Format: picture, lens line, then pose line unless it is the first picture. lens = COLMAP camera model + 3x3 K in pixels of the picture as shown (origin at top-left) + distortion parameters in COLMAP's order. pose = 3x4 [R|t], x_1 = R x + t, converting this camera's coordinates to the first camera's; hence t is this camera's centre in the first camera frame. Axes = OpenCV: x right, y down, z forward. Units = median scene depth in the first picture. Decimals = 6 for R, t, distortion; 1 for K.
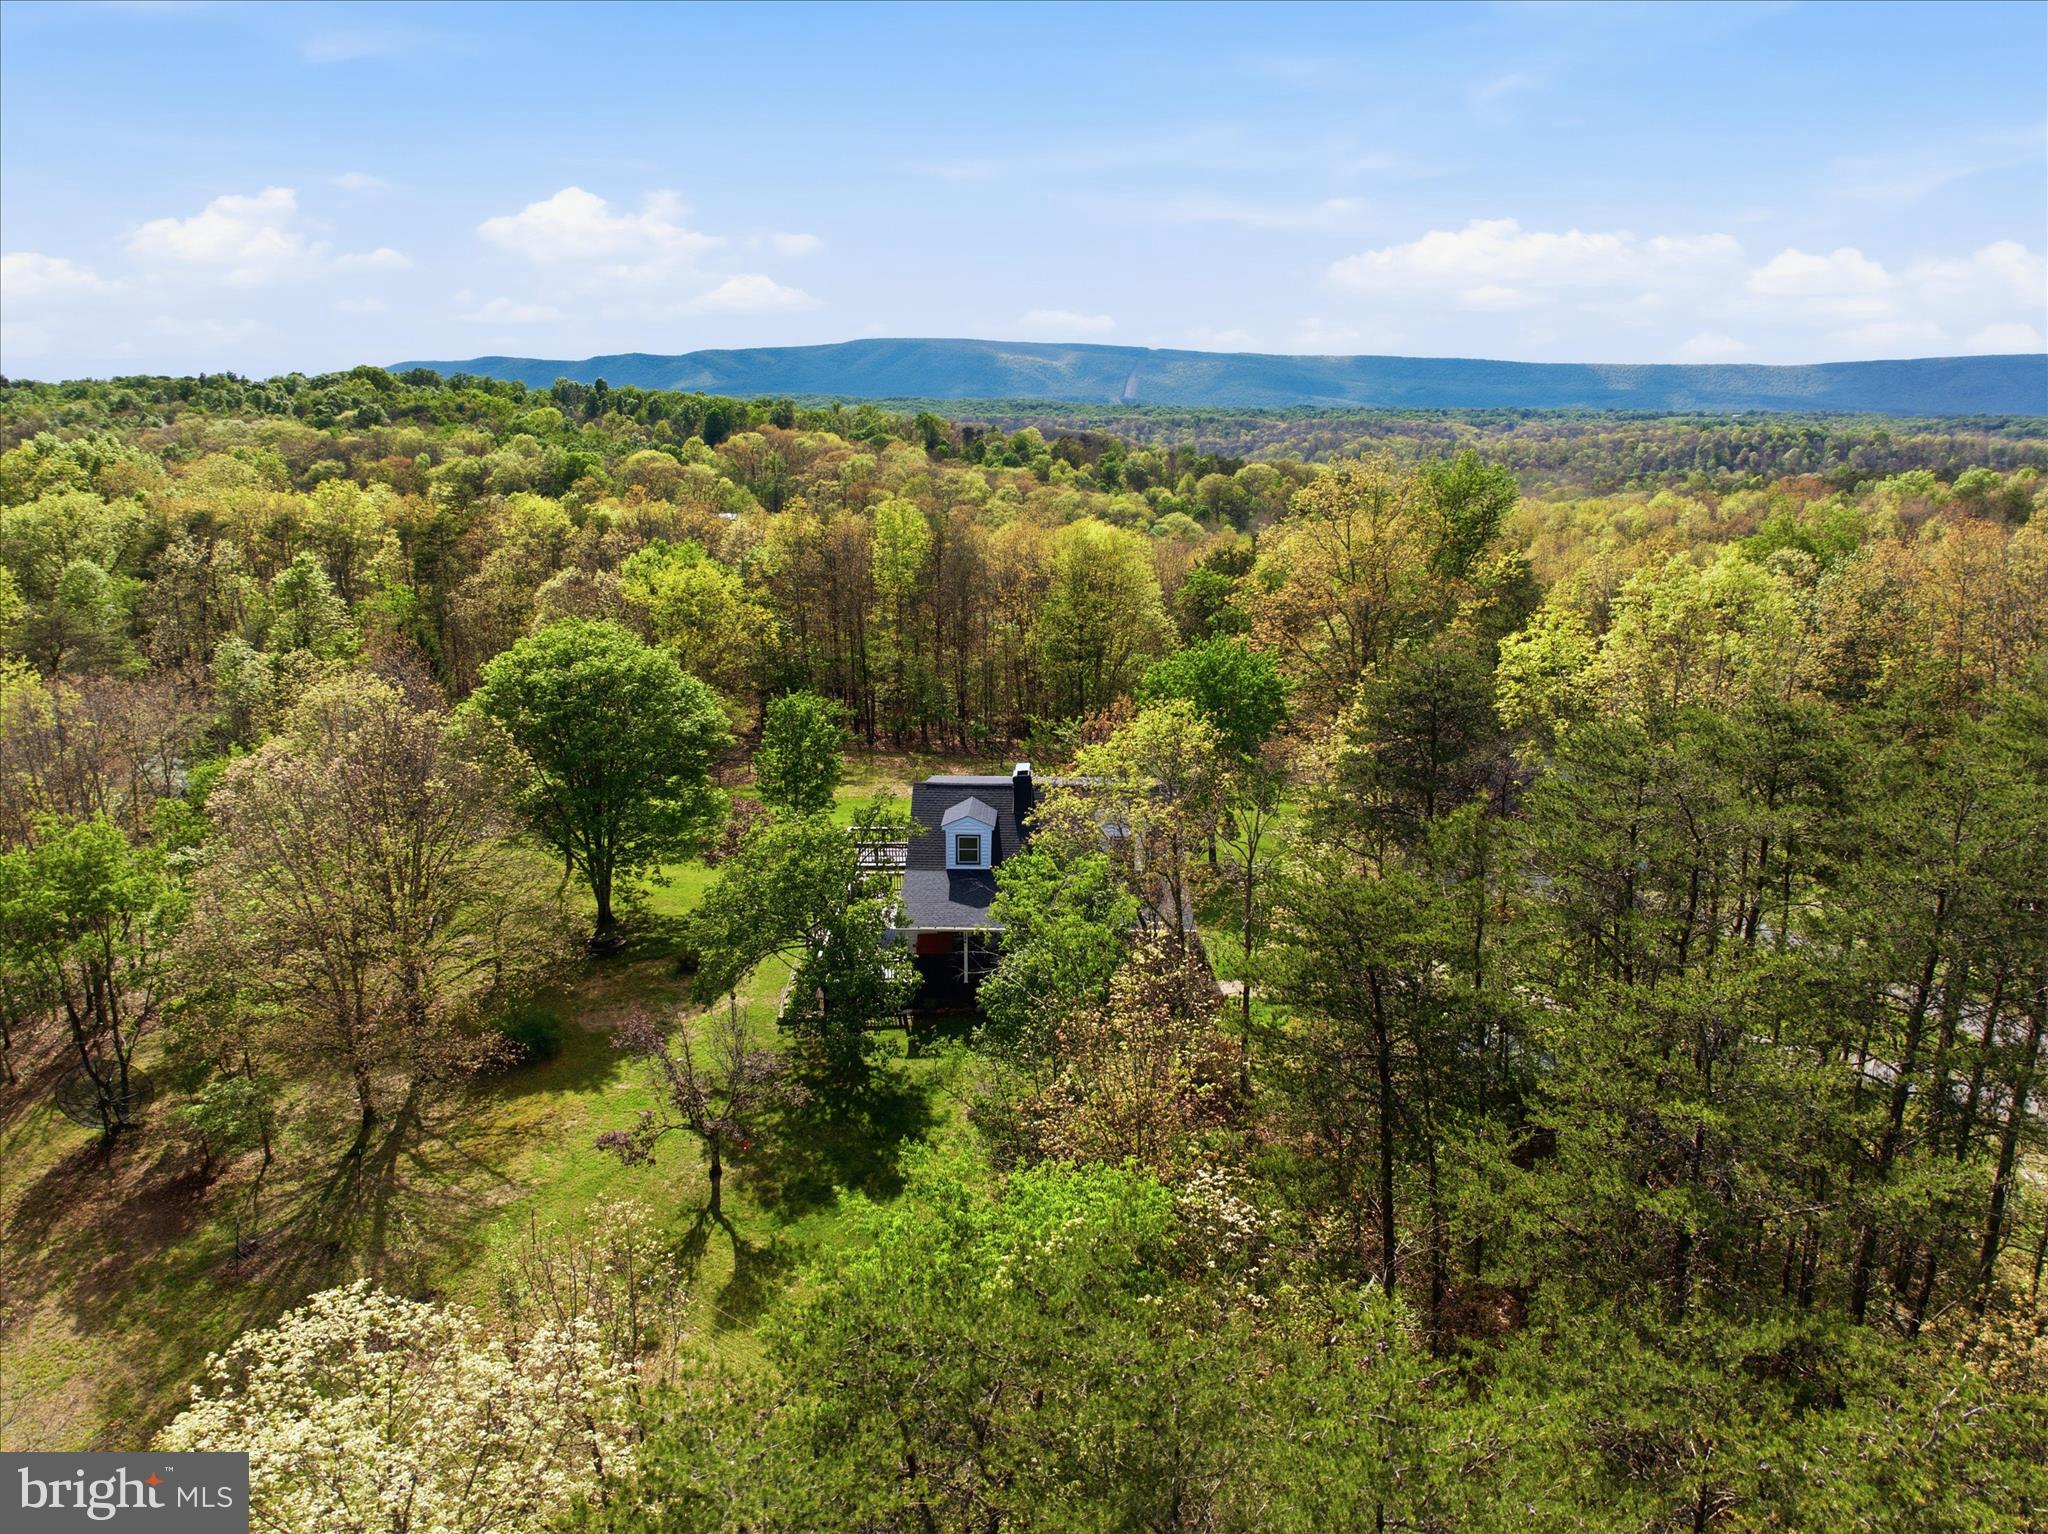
lens RADIAL K [[1446.4, 0, 1036.8], [0, 1446.4, 742.9], [0, 0, 1]] dist [-0.038545, -0.008577]
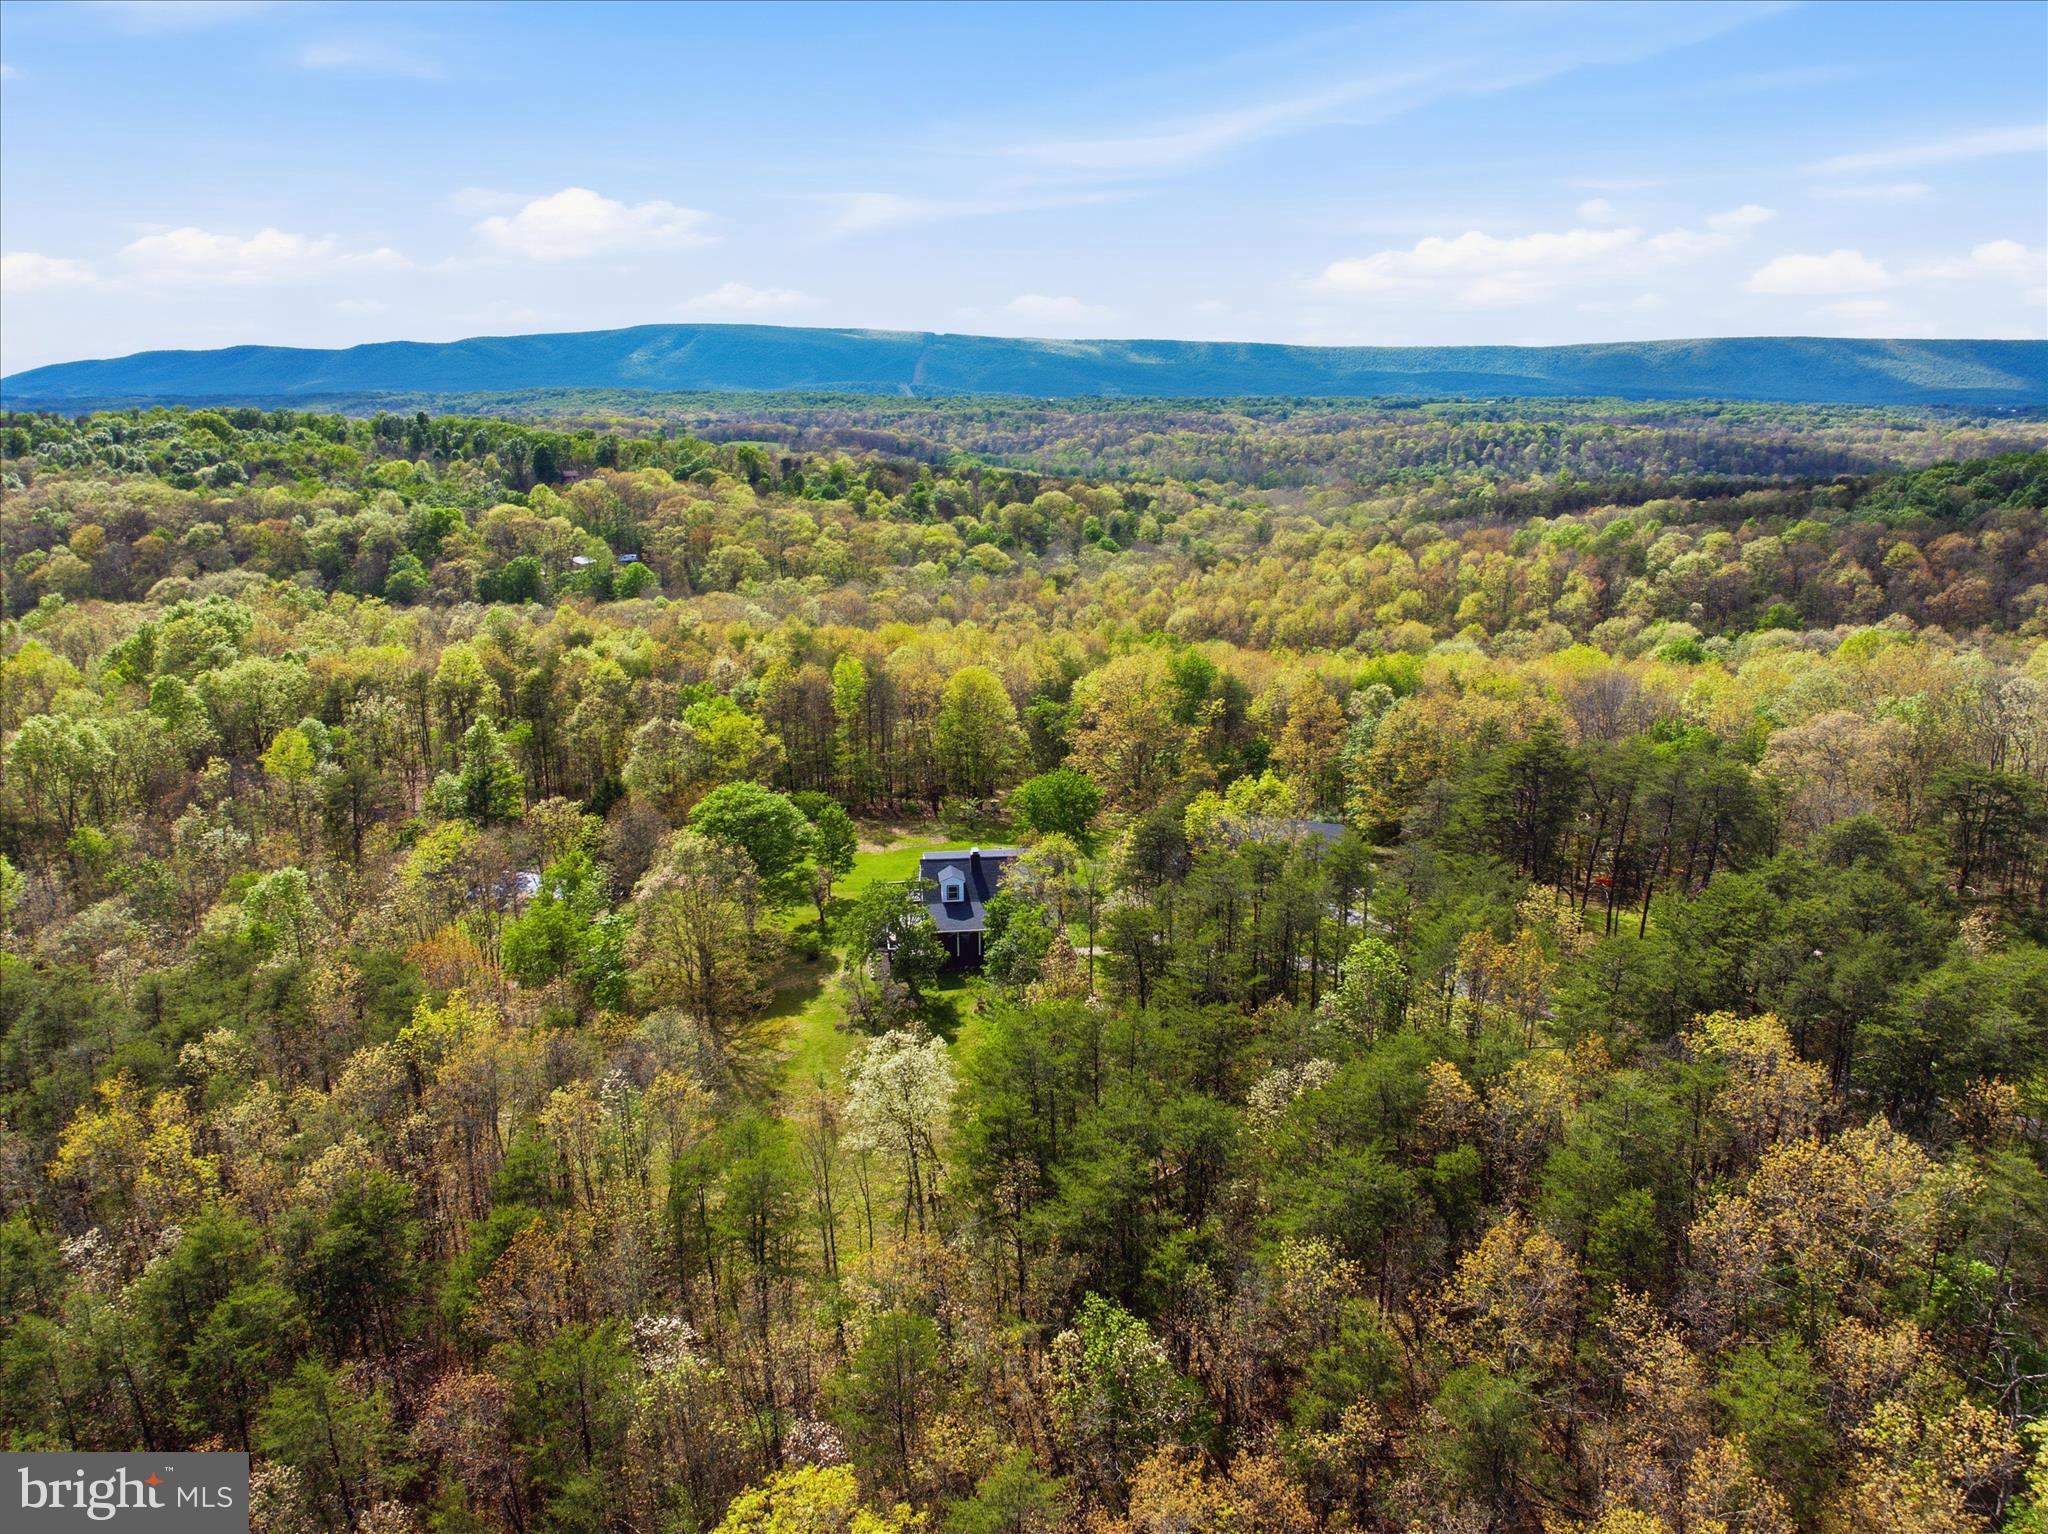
lens RADIAL K [[1441.3, 0, 1035.6], [0, 1441.3, 760.9], [0, 0, 1]] dist [-0.039067, 0.001321]
pose [[0.989867, -0.041975, 0.135652, -0.021162], [0.038611, 0.998880, 0.027333, -0.017480], [-0.136648, -0.021818, 0.990379, -0.111334]]
